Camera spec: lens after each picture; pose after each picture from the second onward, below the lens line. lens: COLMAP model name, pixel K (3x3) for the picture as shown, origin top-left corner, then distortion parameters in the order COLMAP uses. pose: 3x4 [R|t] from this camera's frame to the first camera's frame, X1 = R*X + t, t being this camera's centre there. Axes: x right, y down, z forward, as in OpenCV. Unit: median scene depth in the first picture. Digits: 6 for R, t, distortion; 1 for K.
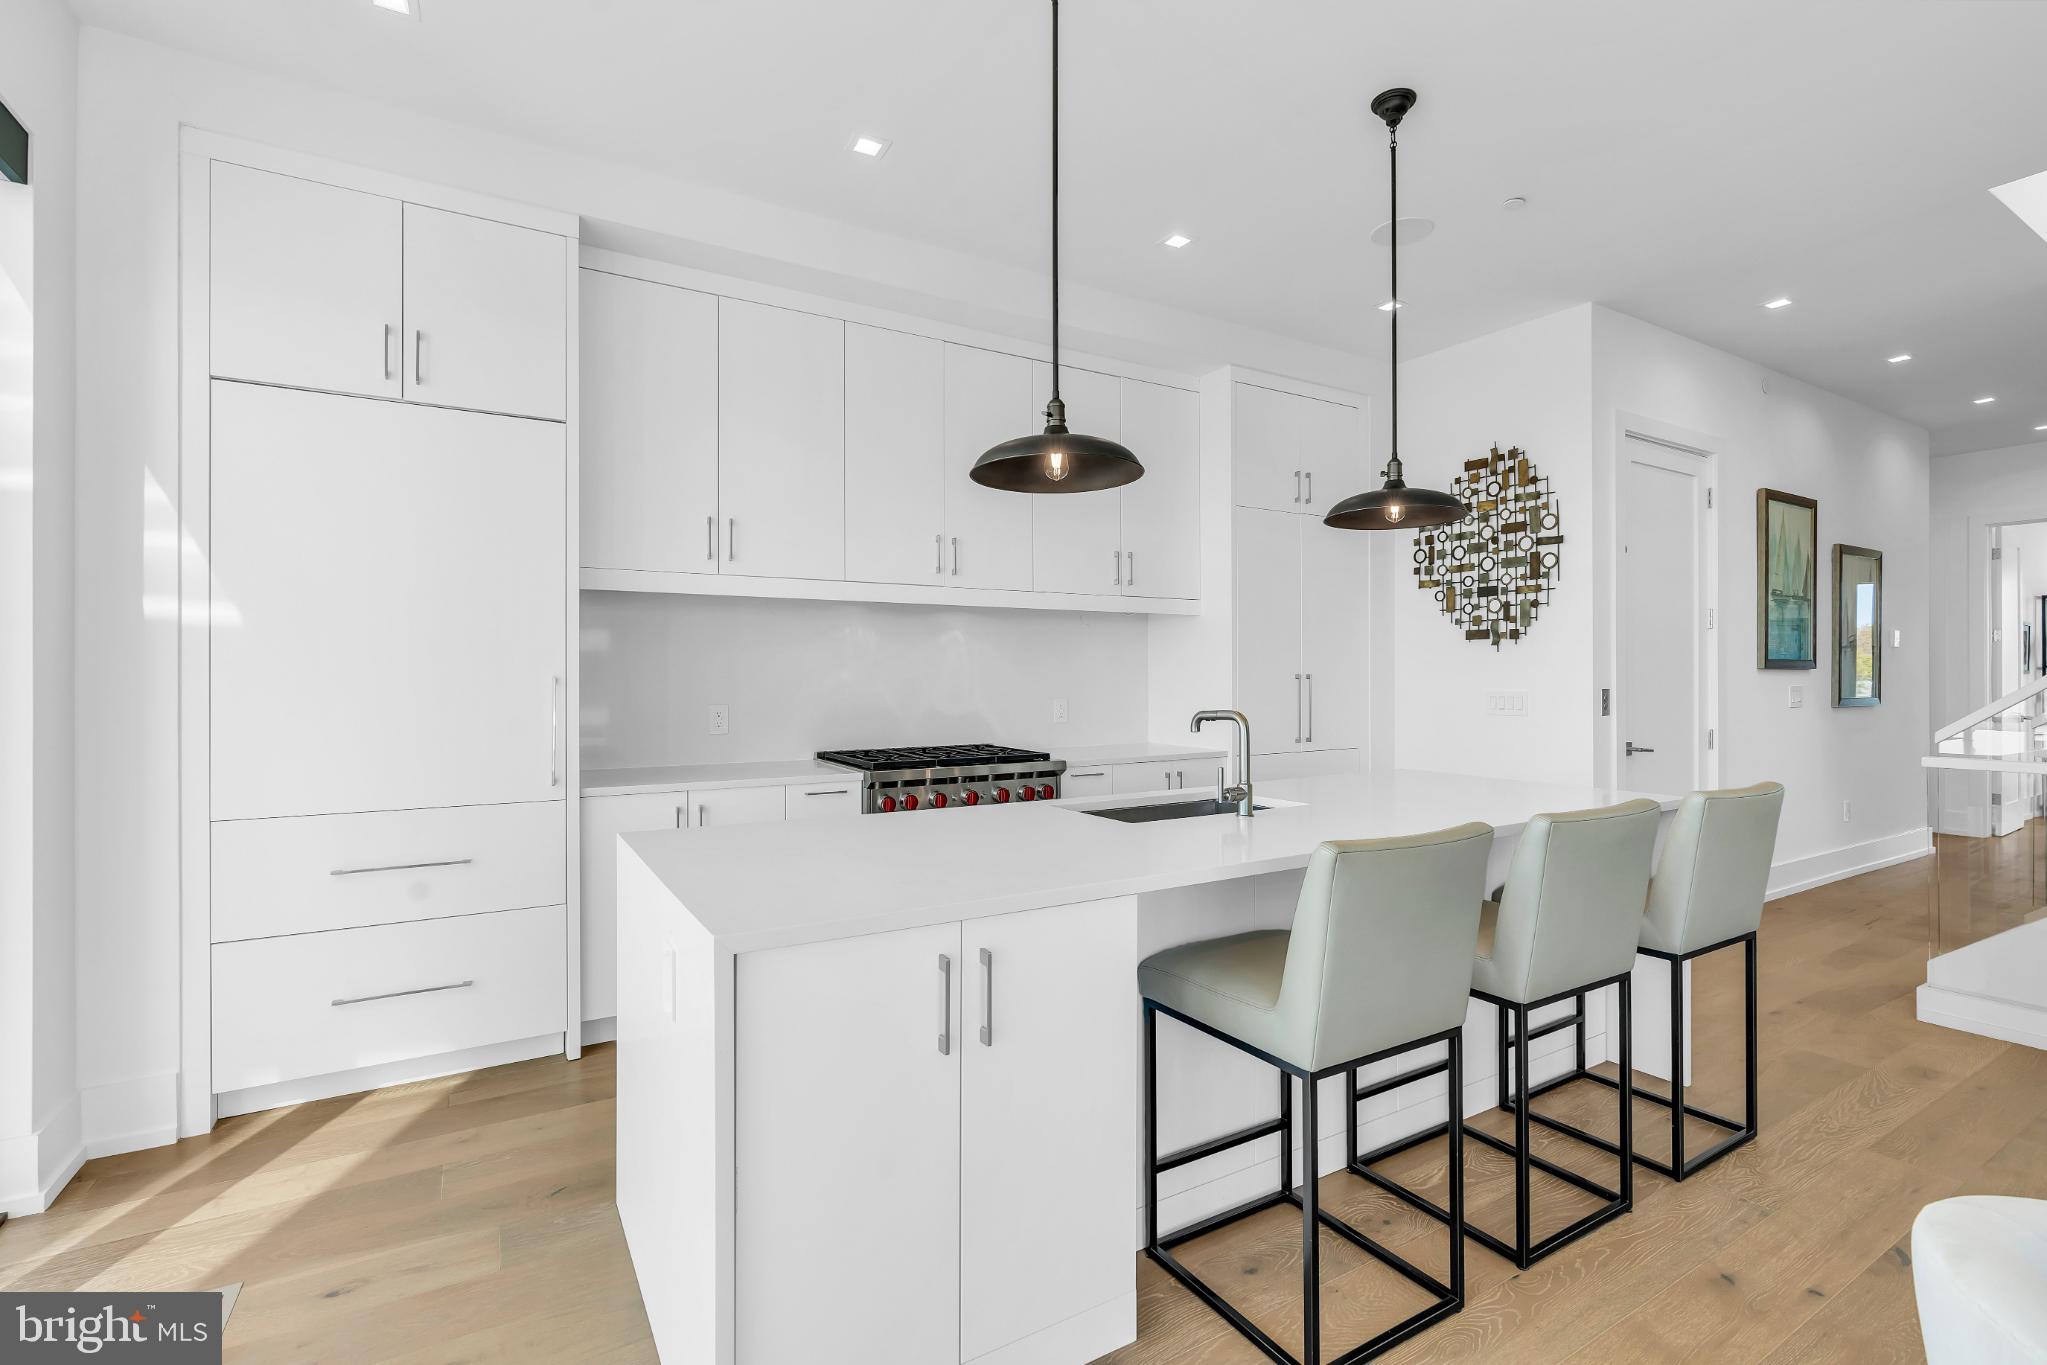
lens RADIAL K [[923.6, 0, 1028.8], [0, 923.6, 670.9], [0, 0, 1]] dist [-0.001372, 0.002828]
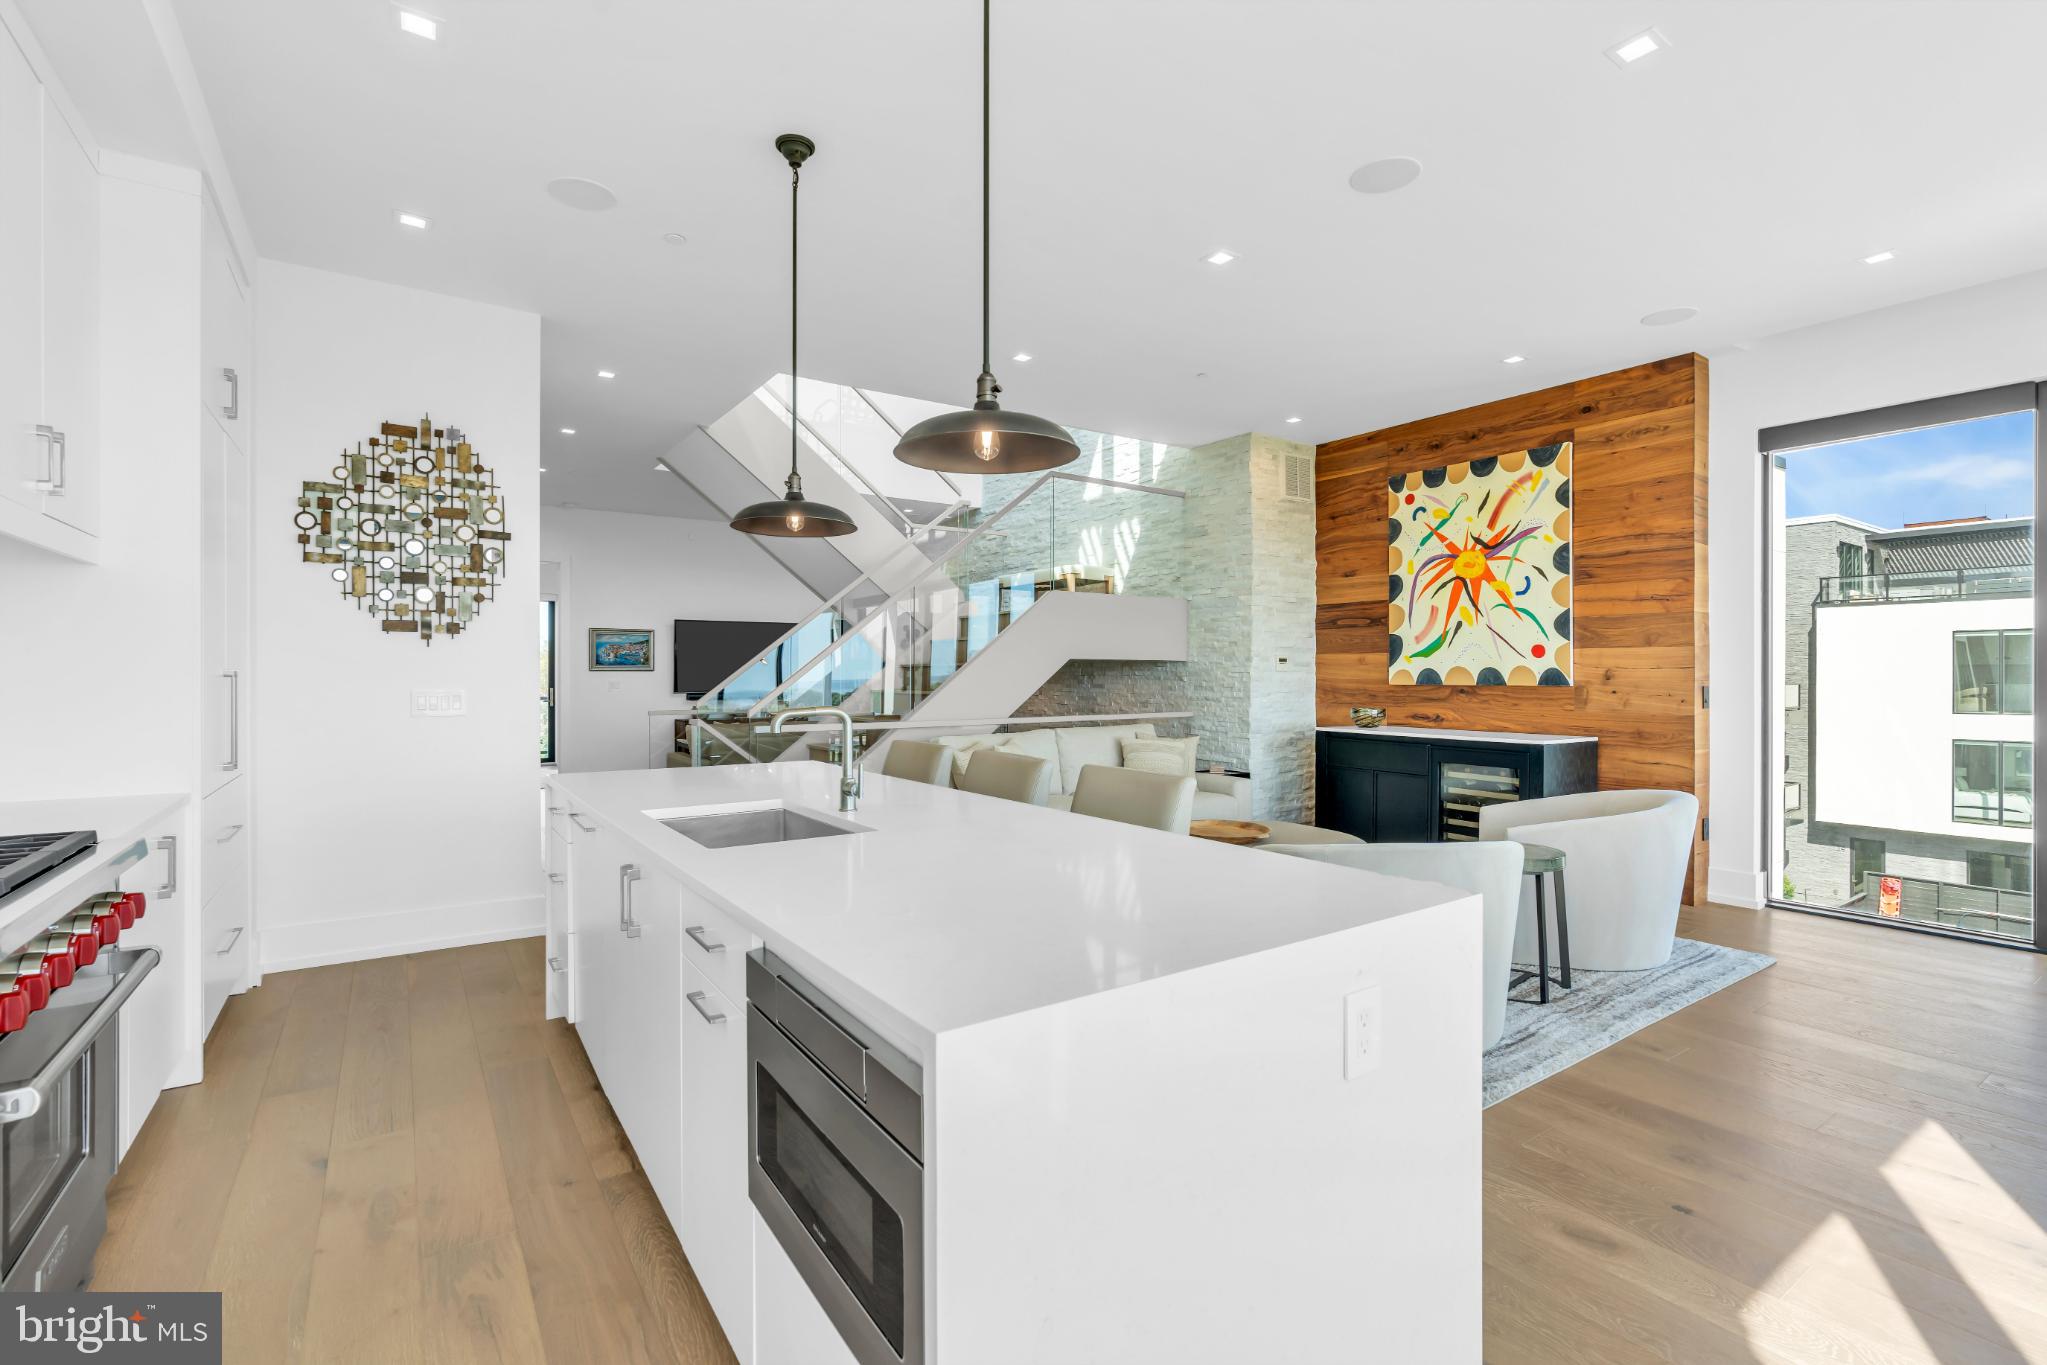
lens RADIAL K [[923.6, 0, 1014.5], [0, 923.6, 685.7], [0, 0, 1]] dist [-0.001372, 0.002828]
pose [[-0.046255, -0.010646, 0.998873, -0.424980], [-0.004782, 0.999934, 0.010436, 0.005512], [-0.998918, -0.004294, -0.046303, 0.469861]]
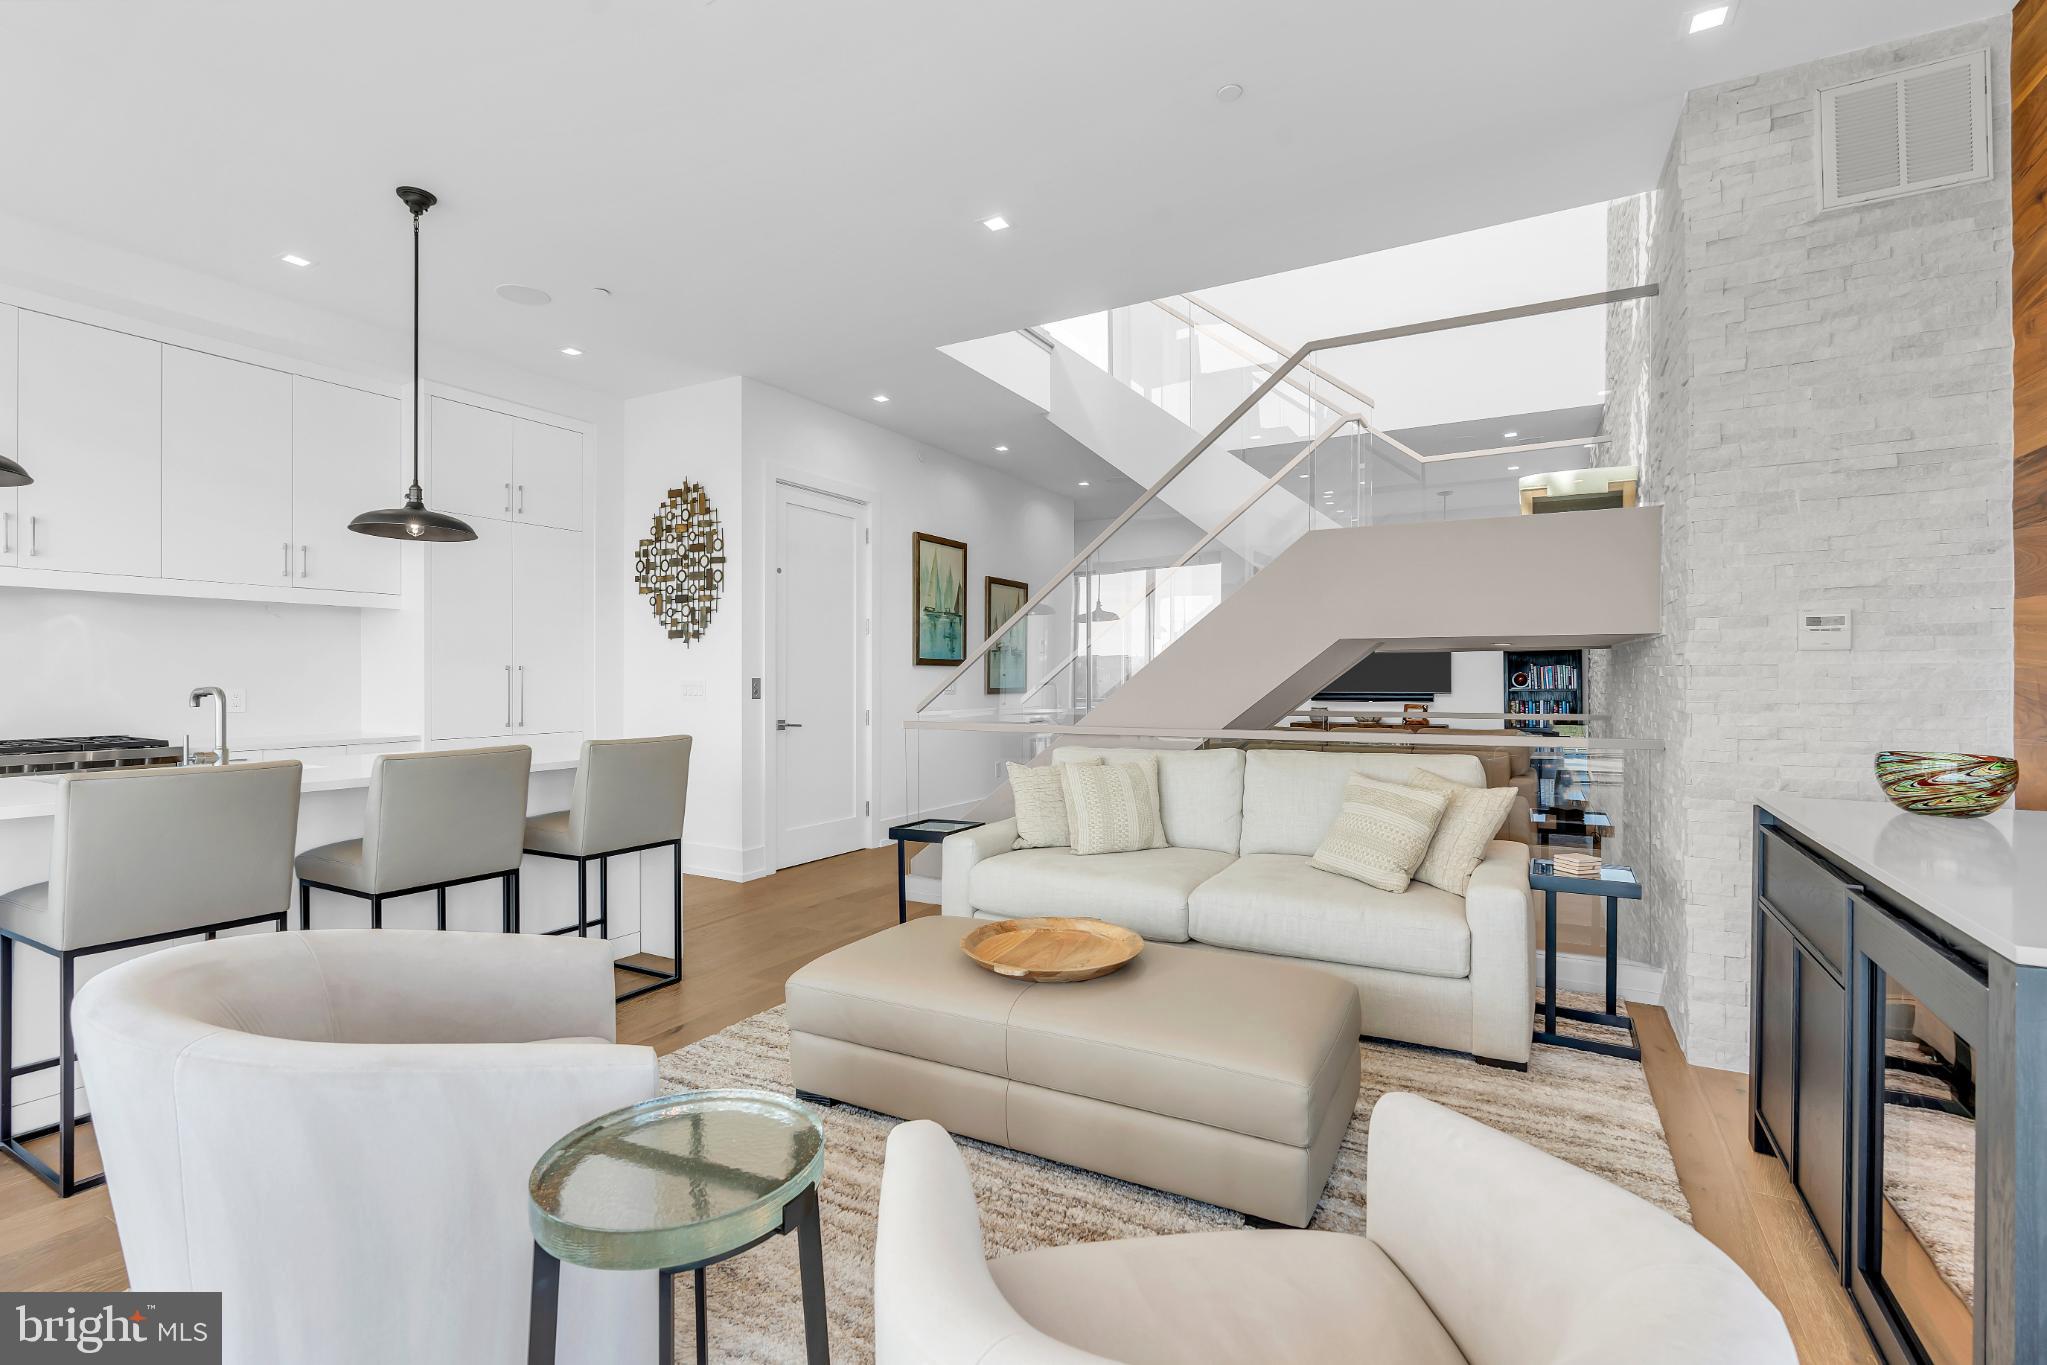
lens RADIAL K [[923.6, 0, 1017.8], [0, 923.6, 674.4], [0, 0, 1]] dist [-0.001372, 0.002828]
pose [[0.875838, 0.003304, 0.482594, 0.302041], [-0.003076, 0.999994, -0.001263, 0.014007], [-0.482596, -0.000379, 0.875843, -0.282495]]
